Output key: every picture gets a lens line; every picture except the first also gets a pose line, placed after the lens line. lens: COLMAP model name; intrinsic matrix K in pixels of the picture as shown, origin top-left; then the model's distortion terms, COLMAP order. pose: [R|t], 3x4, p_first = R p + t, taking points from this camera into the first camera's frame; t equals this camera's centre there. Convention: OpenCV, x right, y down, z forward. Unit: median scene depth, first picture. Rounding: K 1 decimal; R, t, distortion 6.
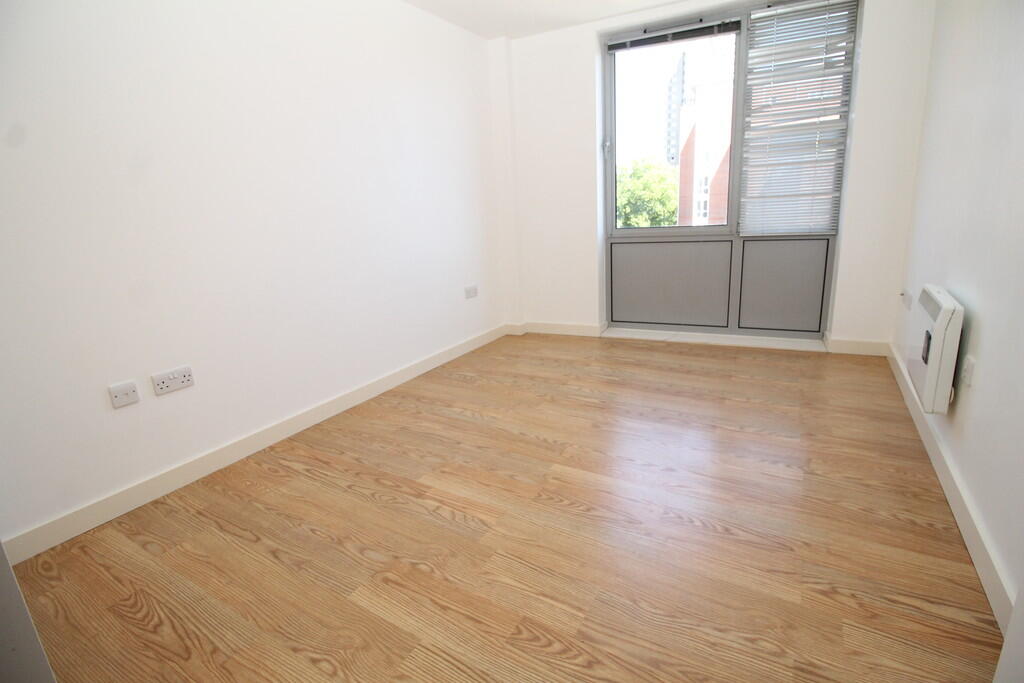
lens RADIAL K [[489.7, 0, 512.0], [0, 489.7, 341.5], [0, 0, 1]] dist [0.019741, -0.000661]
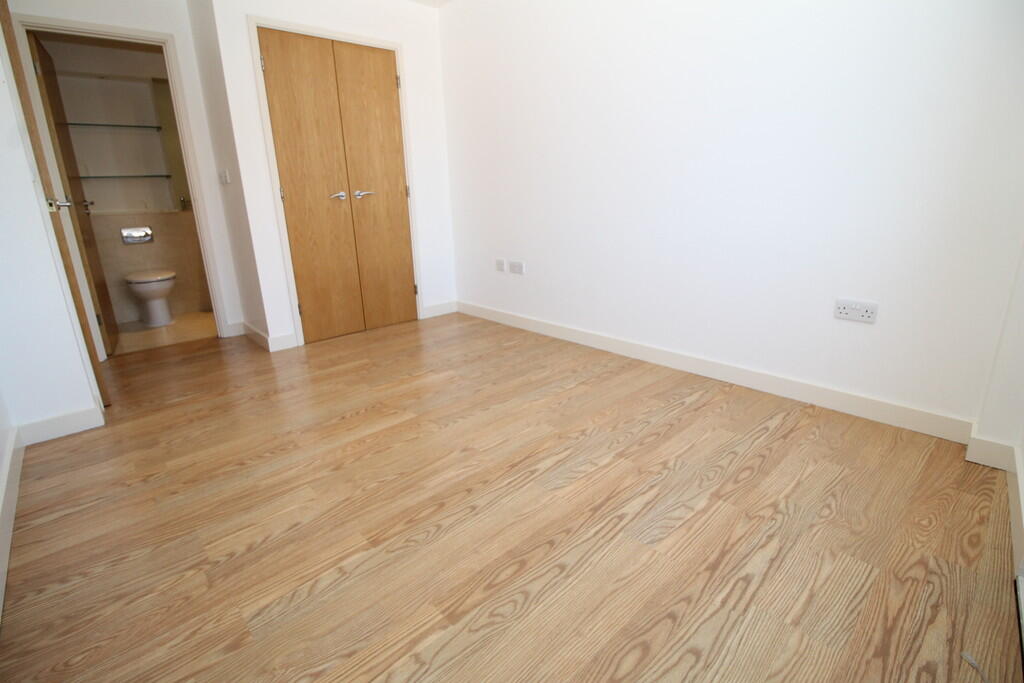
lens RADIAL K [[465.5, 0, 512.0], [0, 465.5, 341.5], [0, 0, 1]] dist [-0.000195, -0.000065]
pose [[-0.277556, 0.350174, -0.894618, 0.740387], [-0.214252, 0.885191, 0.412956, -0.303446], [0.936514, 0.306291, -0.170665, 1.099036]]
